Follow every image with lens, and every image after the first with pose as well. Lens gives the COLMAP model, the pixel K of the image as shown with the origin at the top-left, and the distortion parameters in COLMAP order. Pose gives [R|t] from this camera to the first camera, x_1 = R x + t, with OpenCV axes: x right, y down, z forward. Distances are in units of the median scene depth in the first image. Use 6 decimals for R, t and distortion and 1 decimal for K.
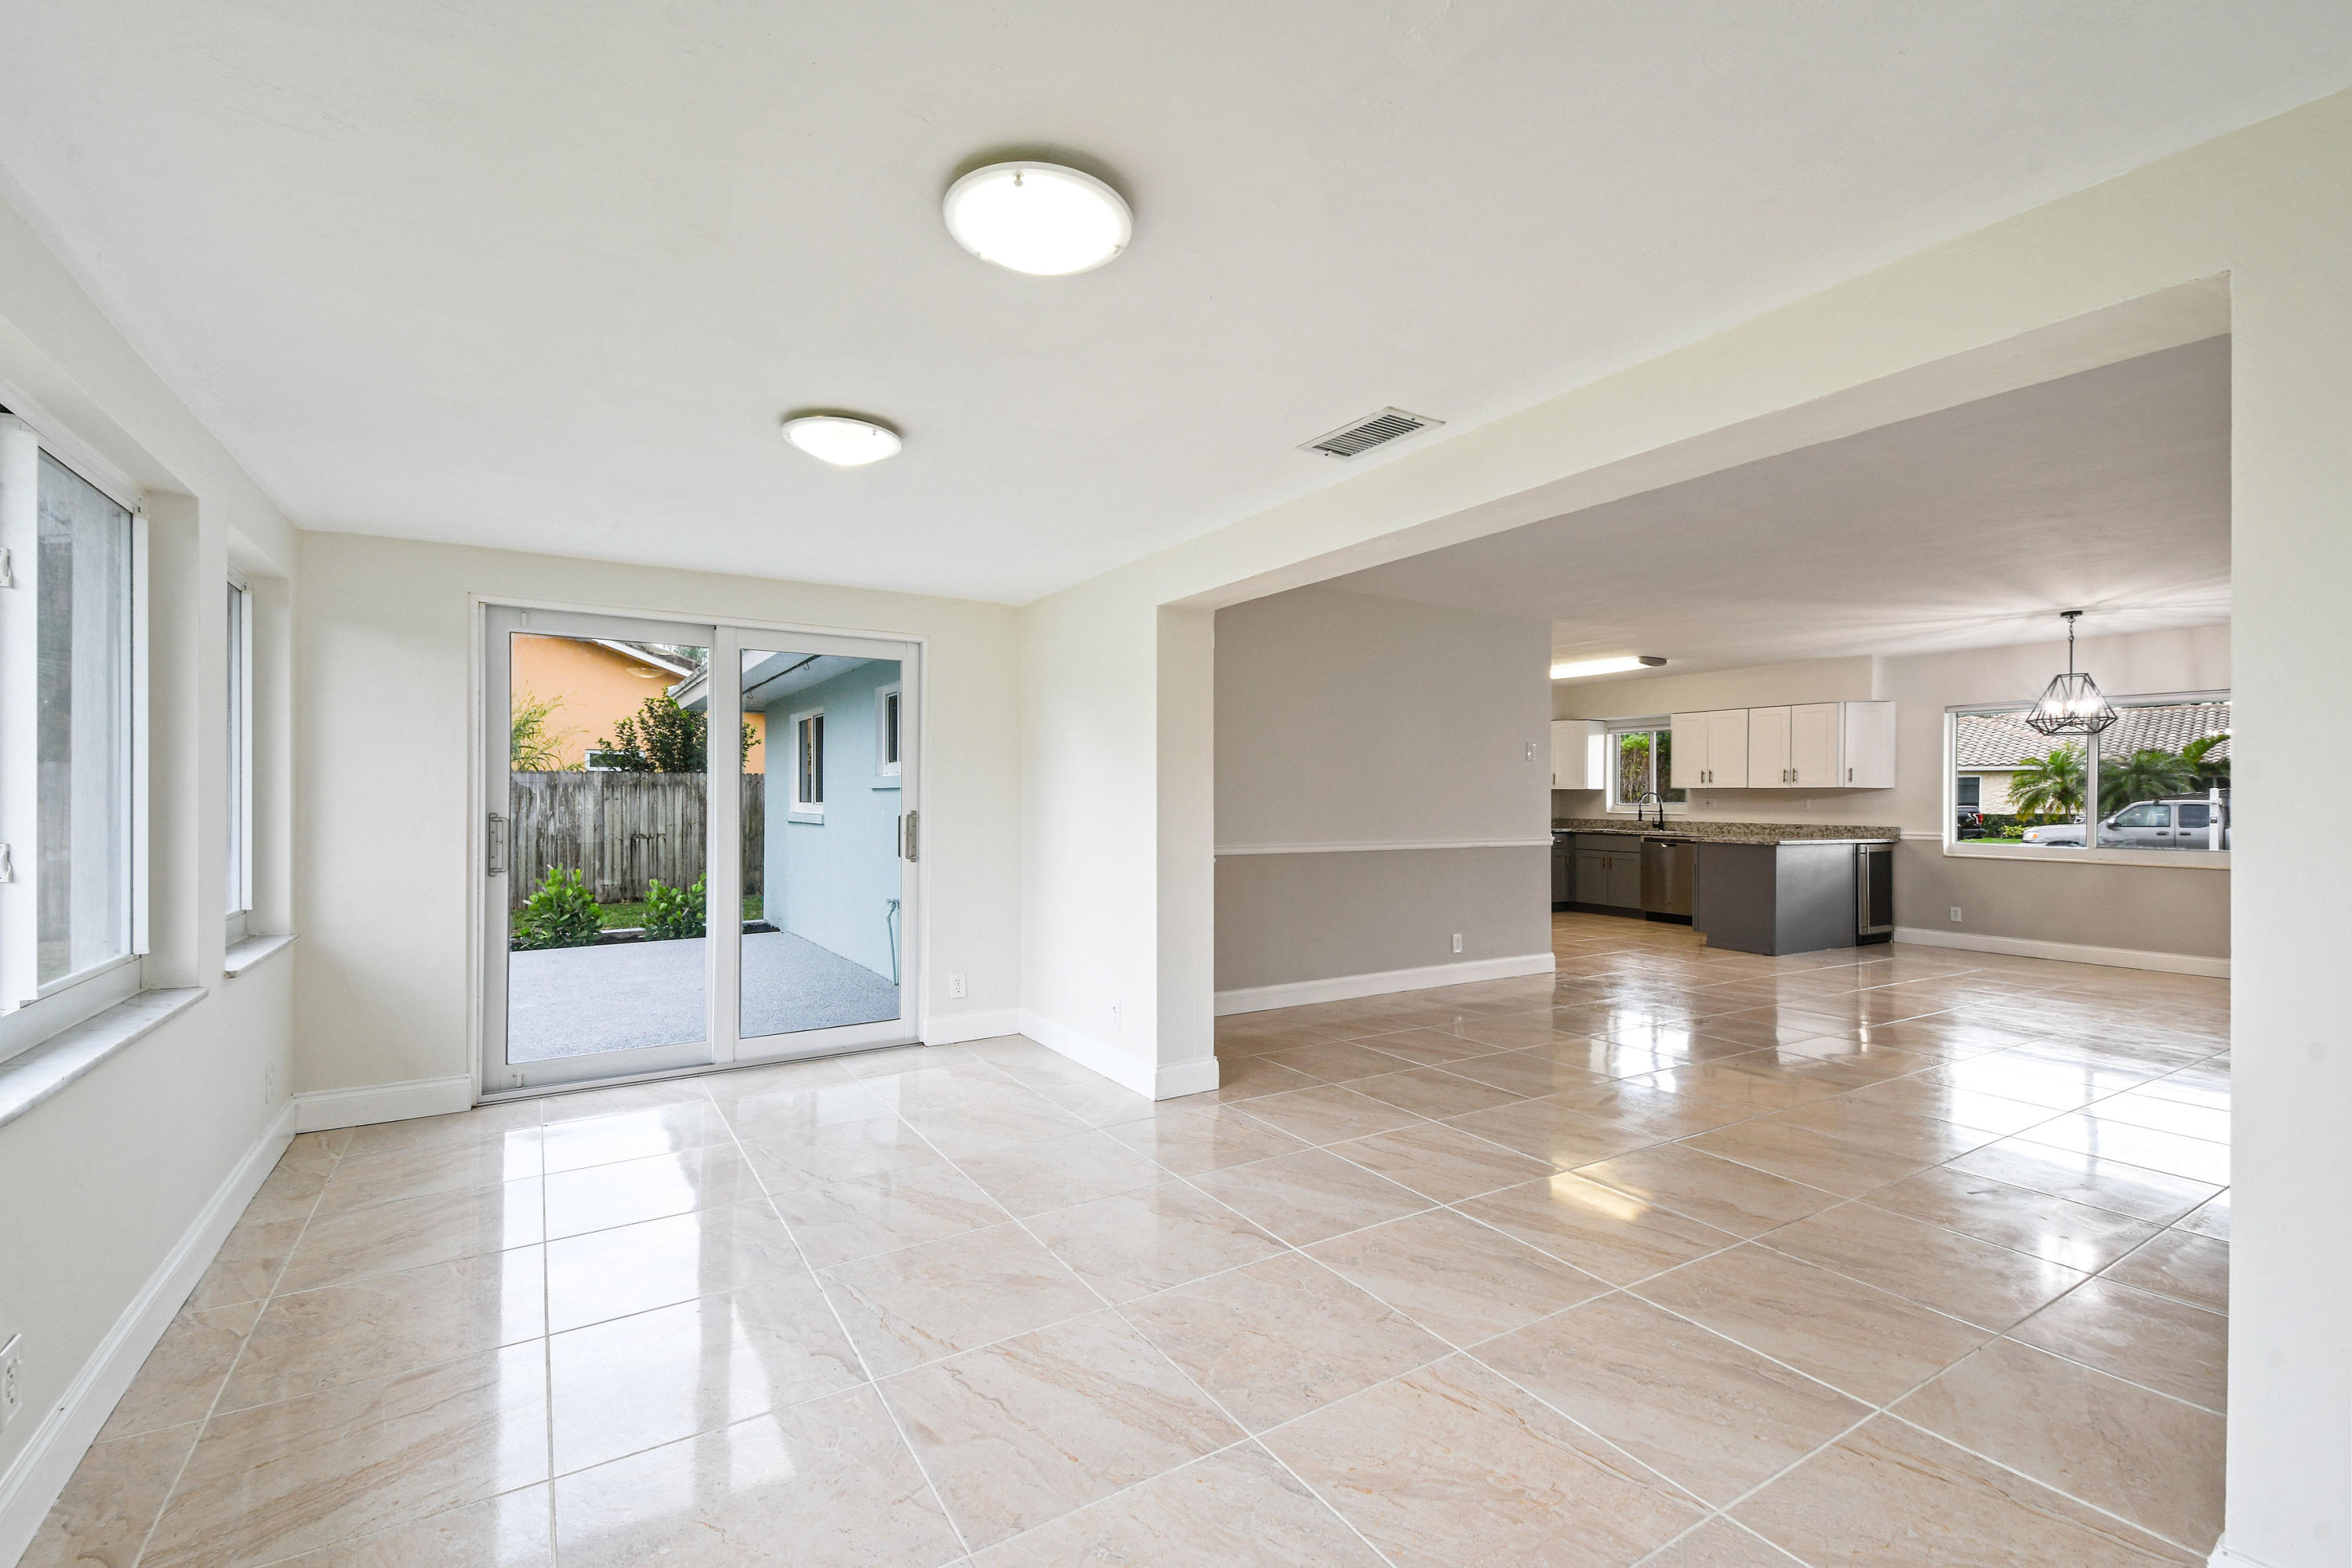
lens RADIAL K [[1030.8, 0, 1168.8], [0, 1030.8, 788.6], [0, 0, 1]] dist [0.068909, -0.029785]
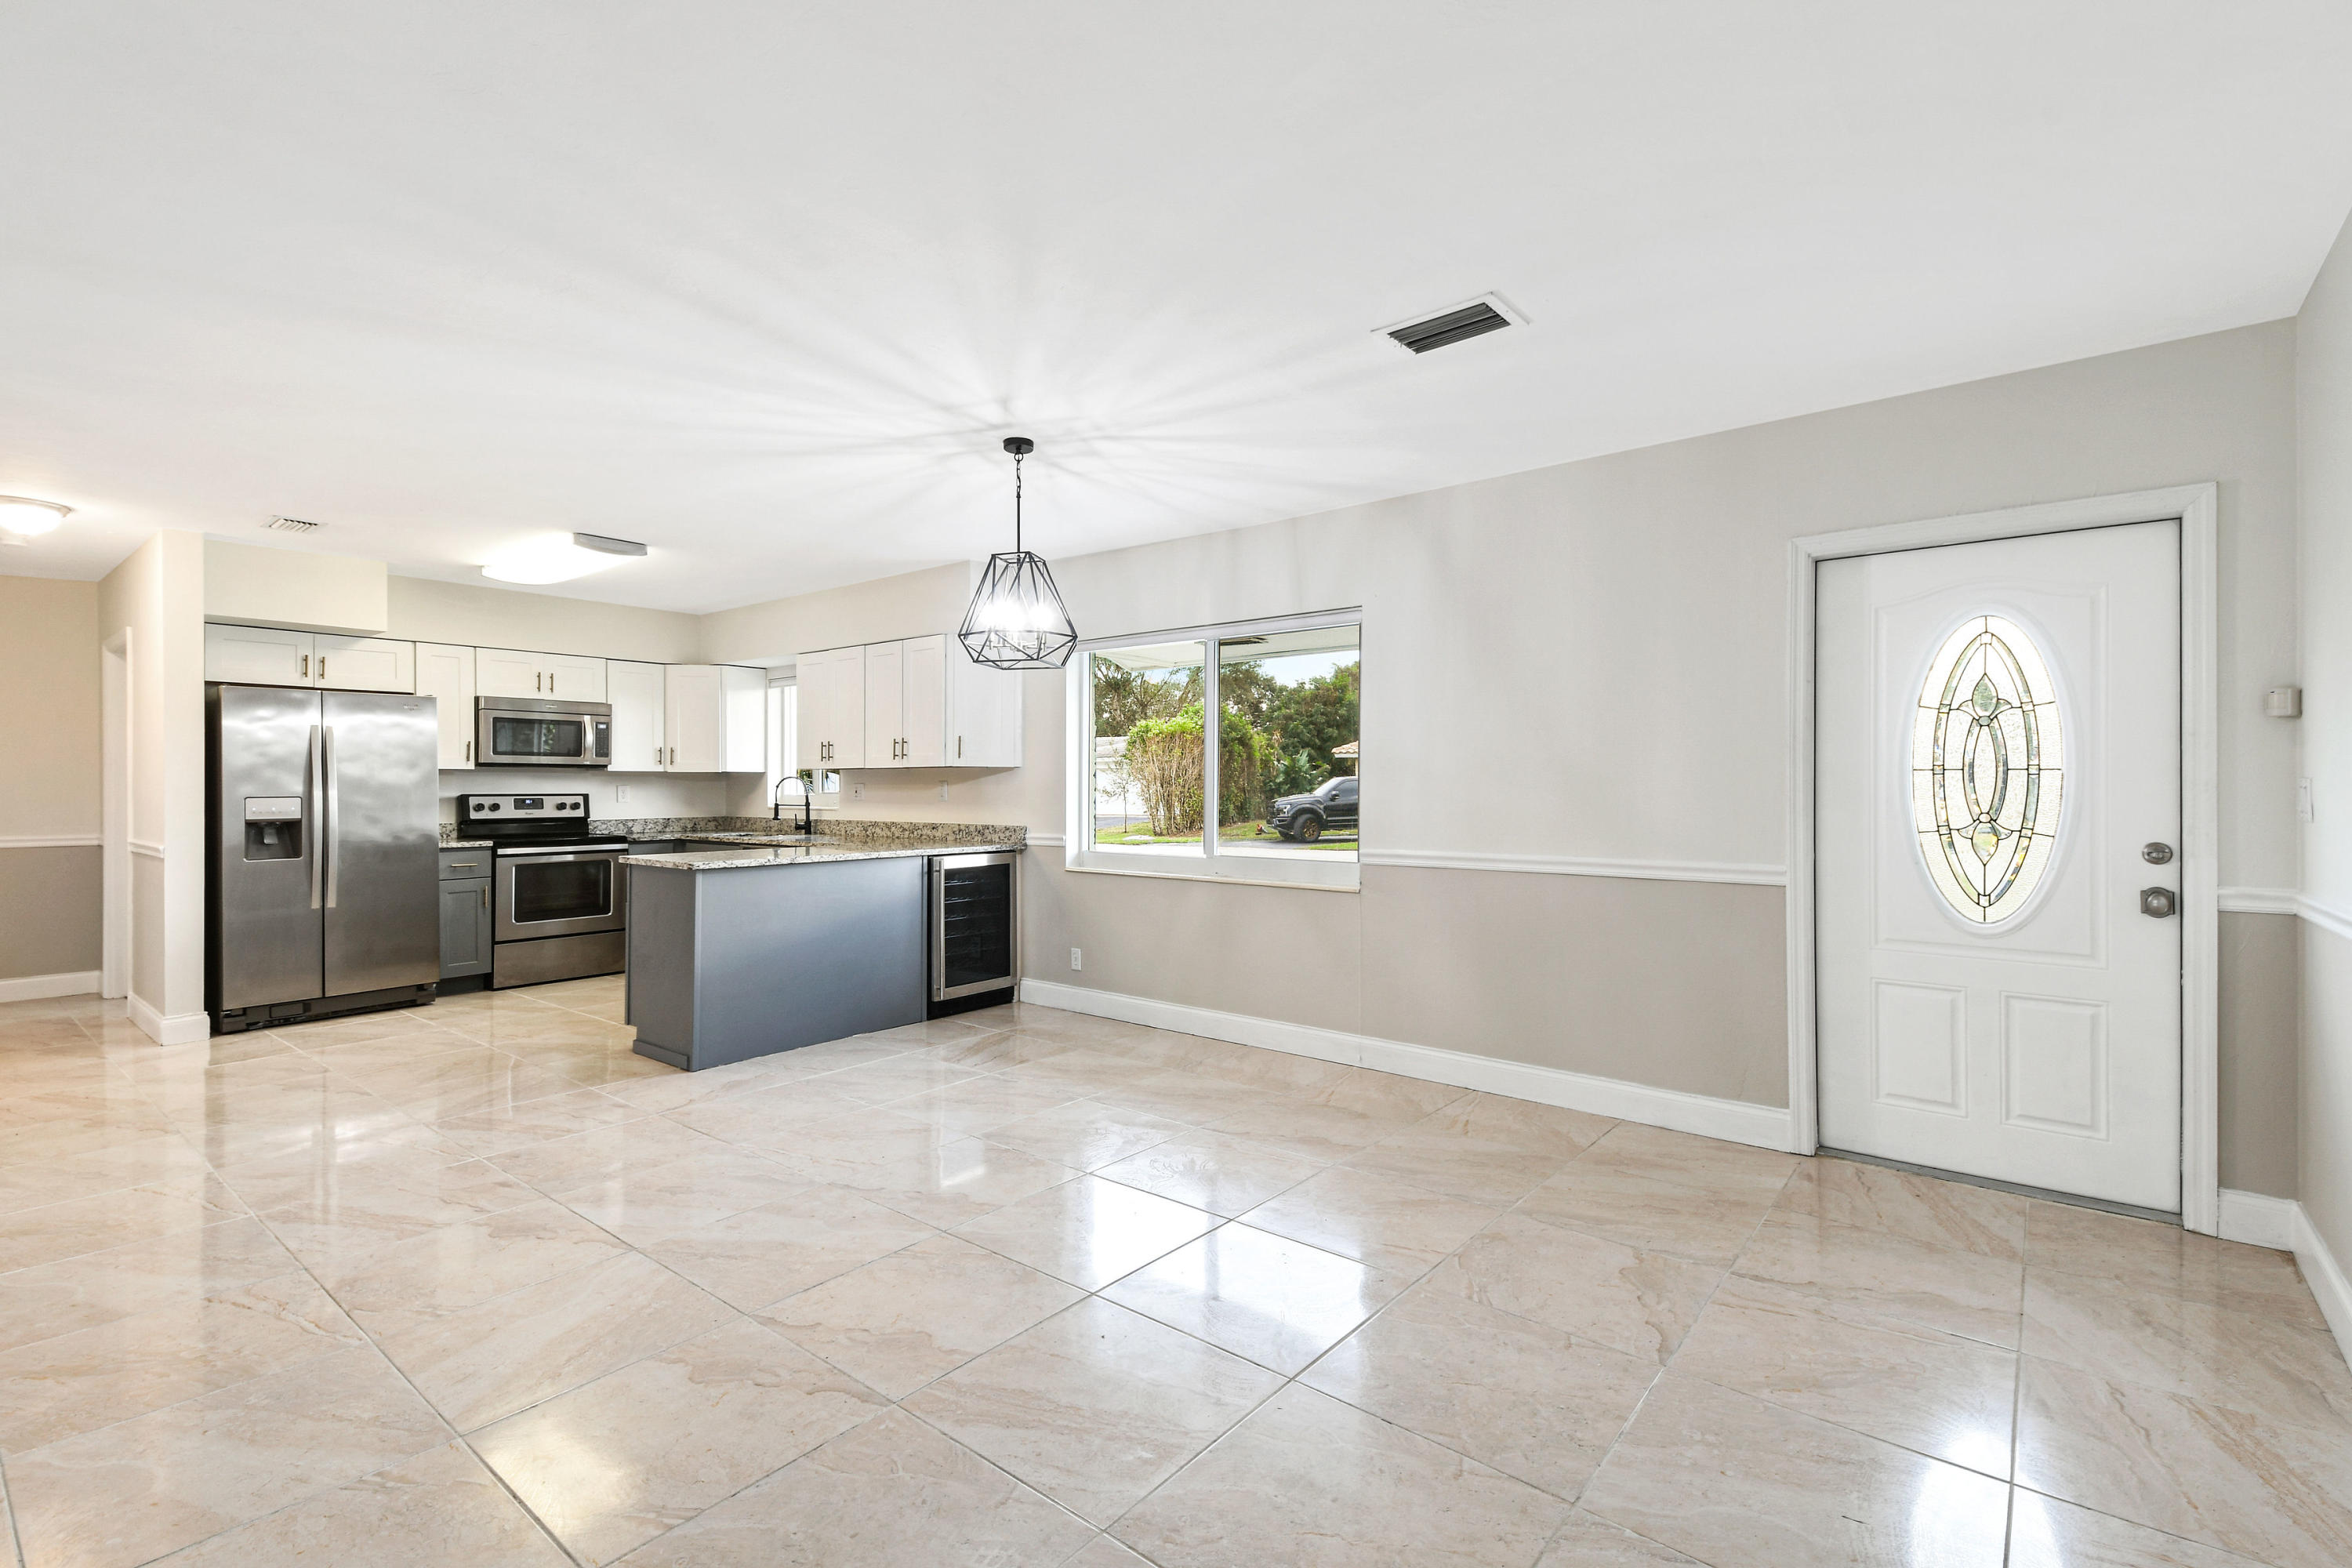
lens RADIAL K [[1030.8, 0, 1168.8], [0, 1030.8, 788.6], [0, 0, 1]] dist [0.068909, -0.029785]
pose [[0.949689, -0.007675, 0.313100, 0.573190], [0.003925, 0.999913, 0.012607, 0.004807], [-0.313170, -0.010744, 0.949636, 0.359250]]
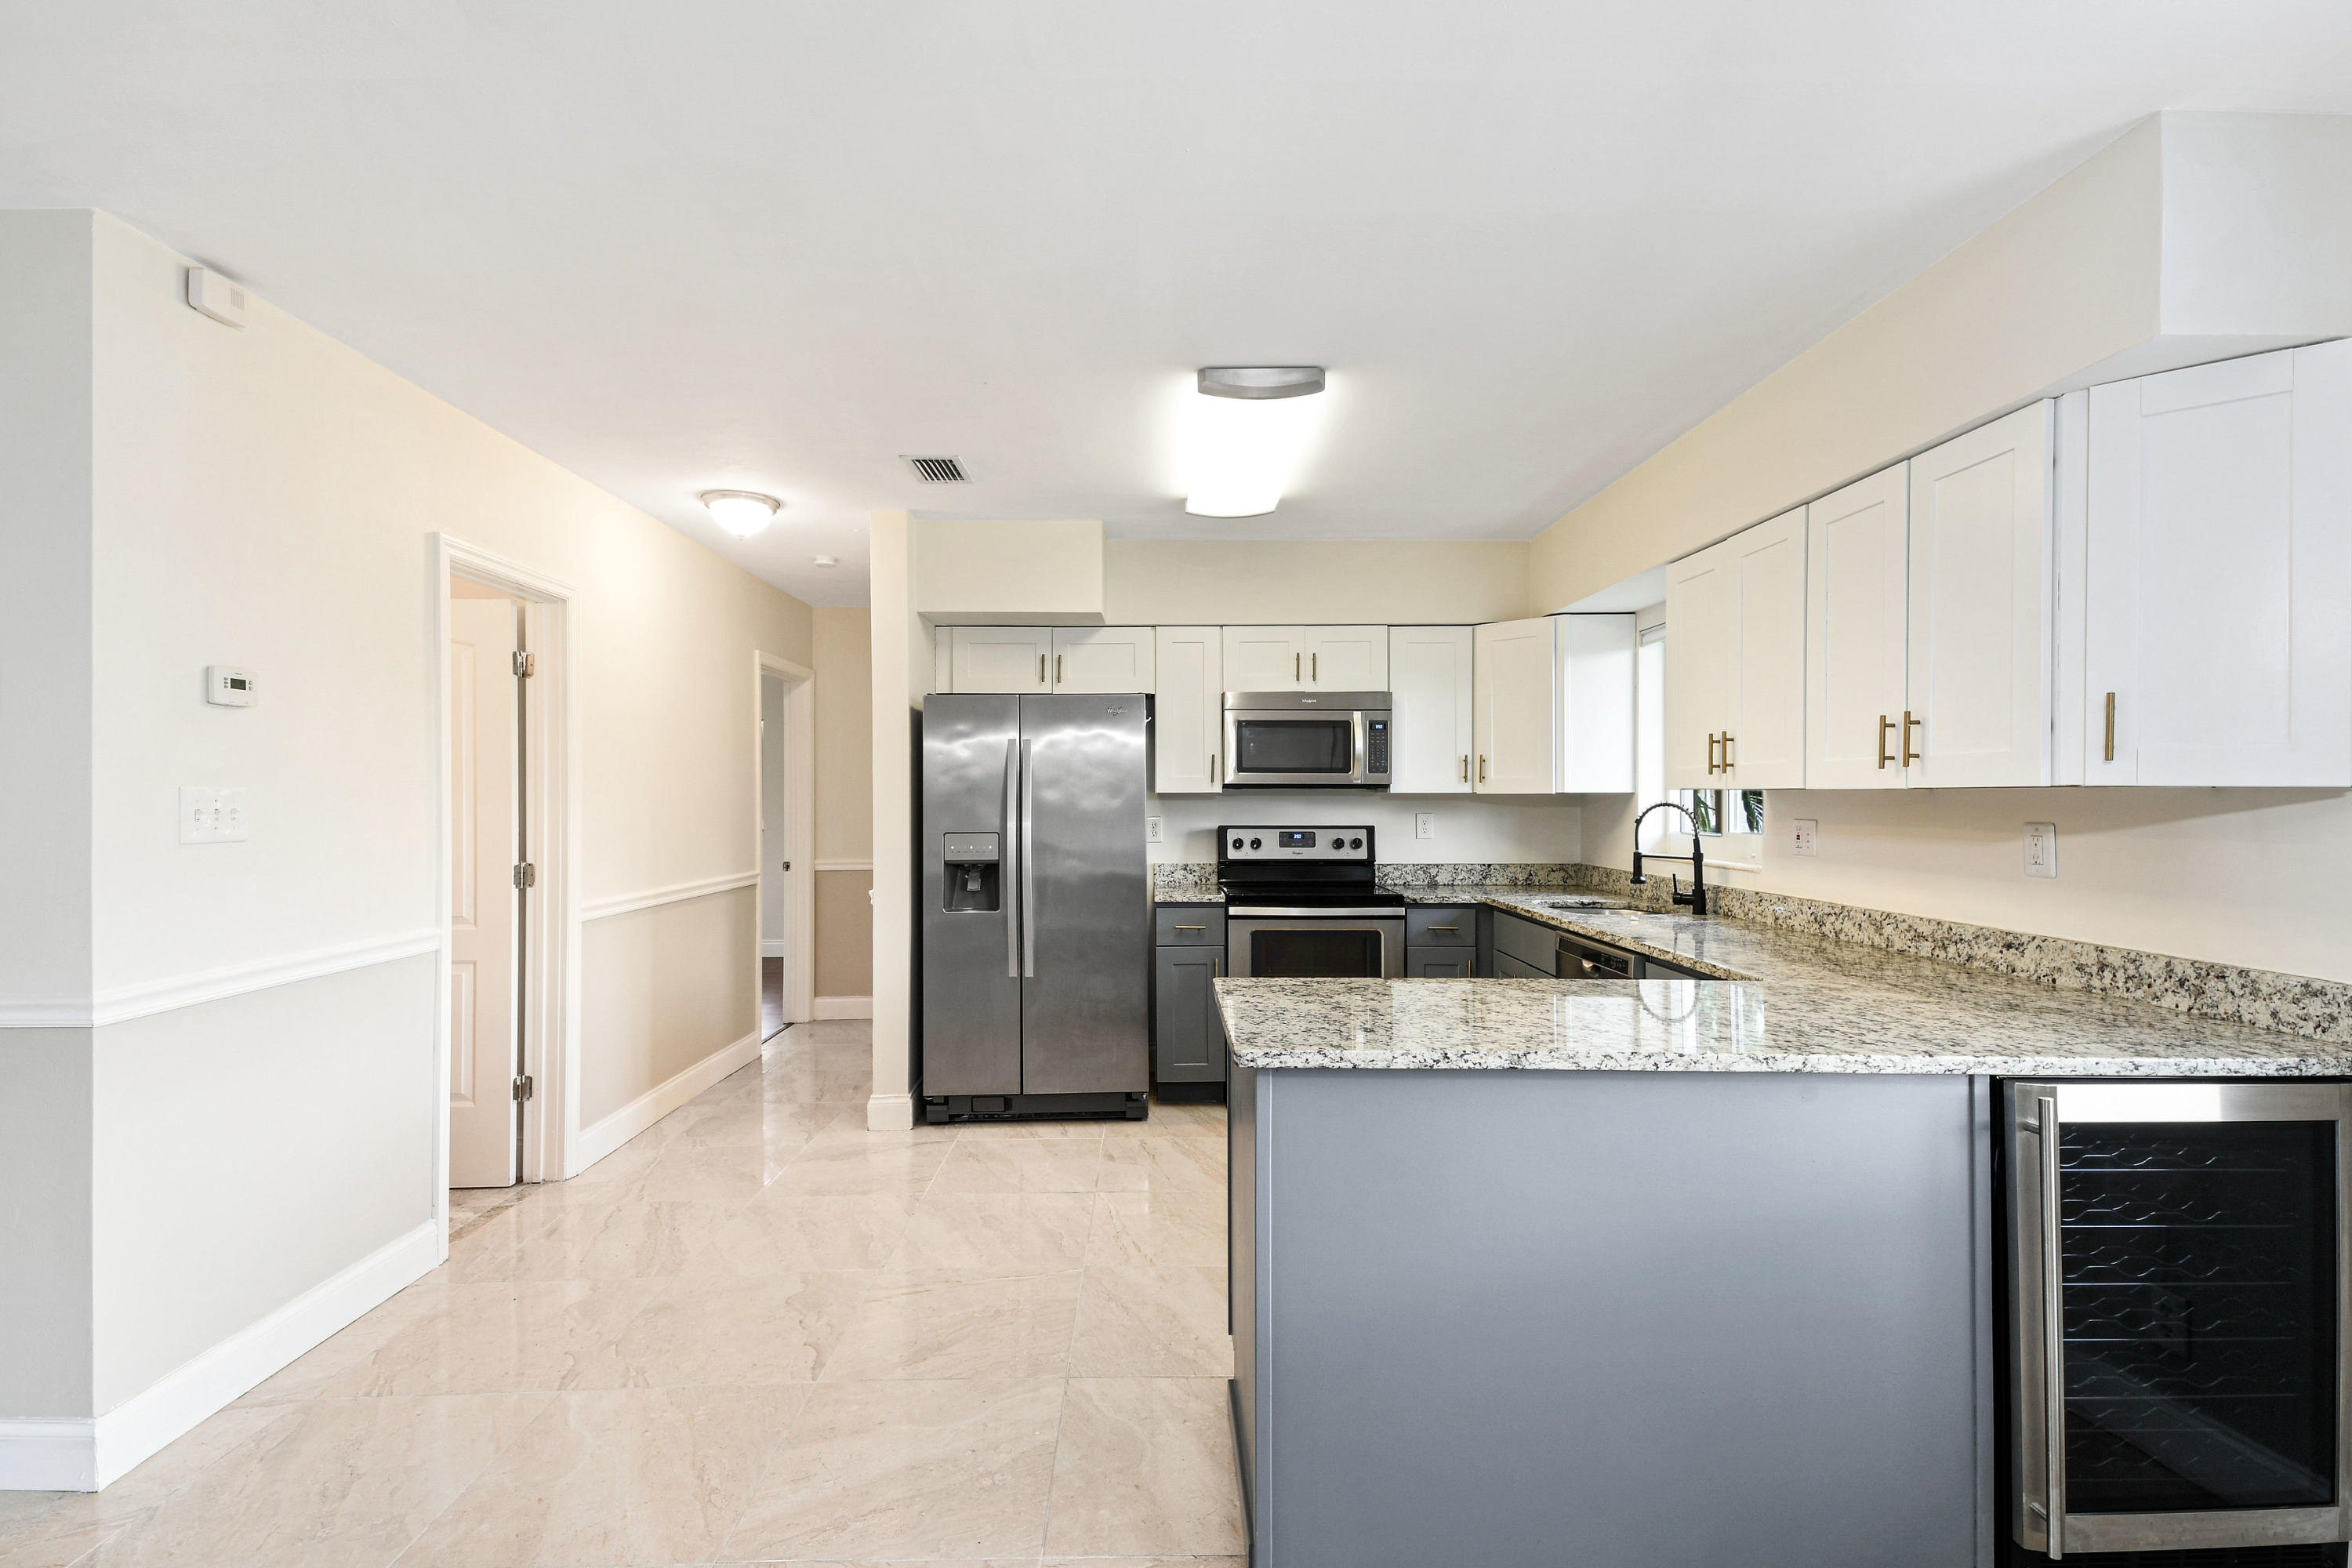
lens RADIAL K [[1071.8, 0, 1161.9], [0, 1071.8, 791.6], [0, 0, 1]] dist [0.073198, -0.036419]
pose [[0.850791, -0.008545, -0.525434, 0.605167], [0.010598, 0.999943, 0.000899, -0.002573], [0.525397, -0.006334, 0.850834, 0.715339]]
